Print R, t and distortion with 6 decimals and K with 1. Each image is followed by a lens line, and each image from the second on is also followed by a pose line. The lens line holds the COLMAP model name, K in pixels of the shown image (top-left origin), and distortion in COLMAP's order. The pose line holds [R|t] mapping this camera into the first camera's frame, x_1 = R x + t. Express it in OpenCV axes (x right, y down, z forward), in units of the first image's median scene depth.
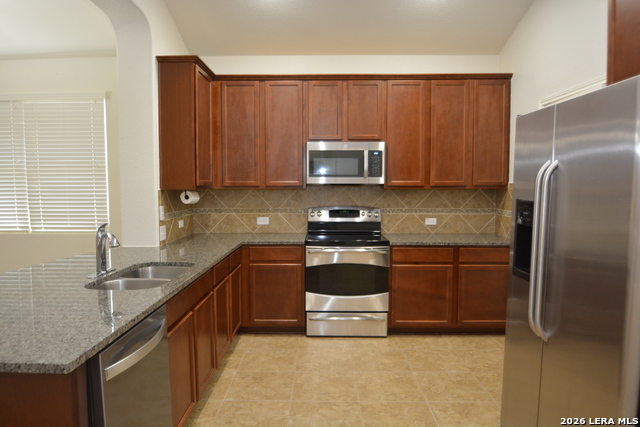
lens RADIAL K [[433.7, 0, 317.5], [0, 433.7, 215.2], [0, 0, 1]] dist [-0.048225, 0.000452]
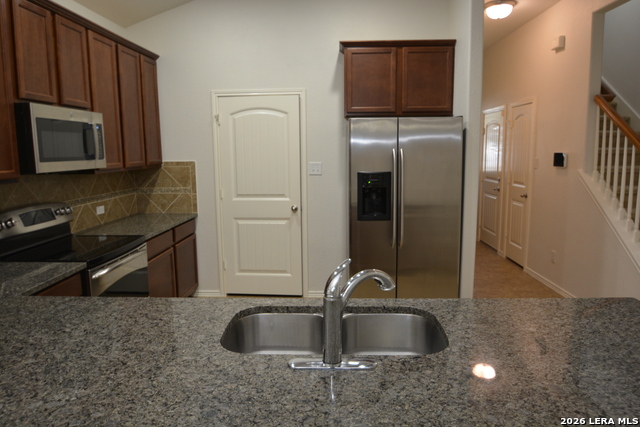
lens RADIAL K [[433.7, 0, 316.3], [0, 433.7, 211.6], [0, 0, 1]] dist [-0.048225, 0.000452]
pose [[0.020846, -0.146003, 0.989065, -0.559560], [0.086125, 0.985864, 0.143715, -0.067208], [-0.996066, 0.082187, 0.033126, 0.562769]]
